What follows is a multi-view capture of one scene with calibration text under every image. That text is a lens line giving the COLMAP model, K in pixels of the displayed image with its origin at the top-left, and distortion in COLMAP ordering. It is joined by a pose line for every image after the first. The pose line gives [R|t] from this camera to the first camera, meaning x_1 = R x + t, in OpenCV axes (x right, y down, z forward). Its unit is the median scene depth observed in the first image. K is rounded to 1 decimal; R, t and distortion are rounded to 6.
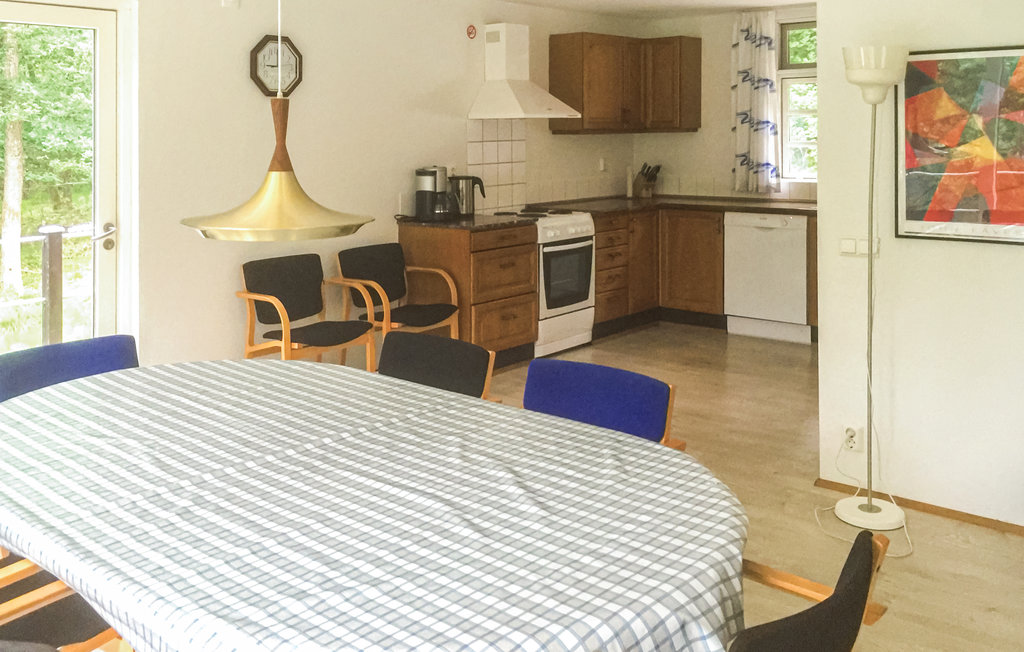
lens RADIAL K [[907.6, 0, 513.5], [0, 907.6, 241.4], [0, 0, 1]] dist [0.012424, -0.001823]
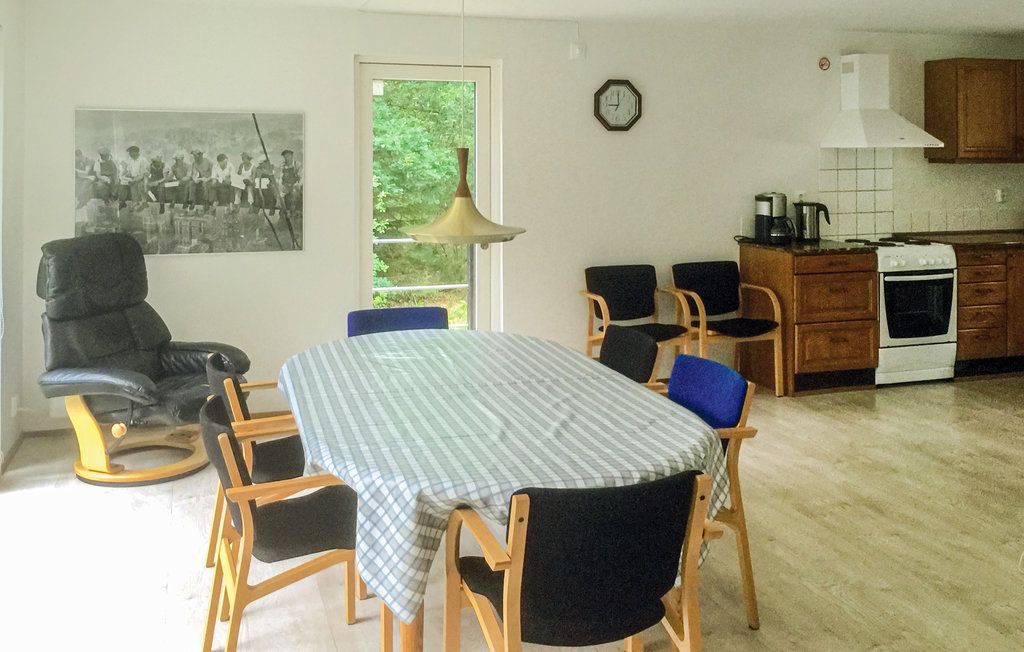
lens RADIAL K [[888.4, 0, 512.0], [0, 888.4, 326.0], [0, 0, 1]] dist [-0.001169, -0.011789]
pose [[0.858982, 0.105507, -0.501017, 0.184277], [-0.067327, 0.993317, 0.093749, -0.003128], [0.507560, -0.046797, 0.860345, -0.071677]]
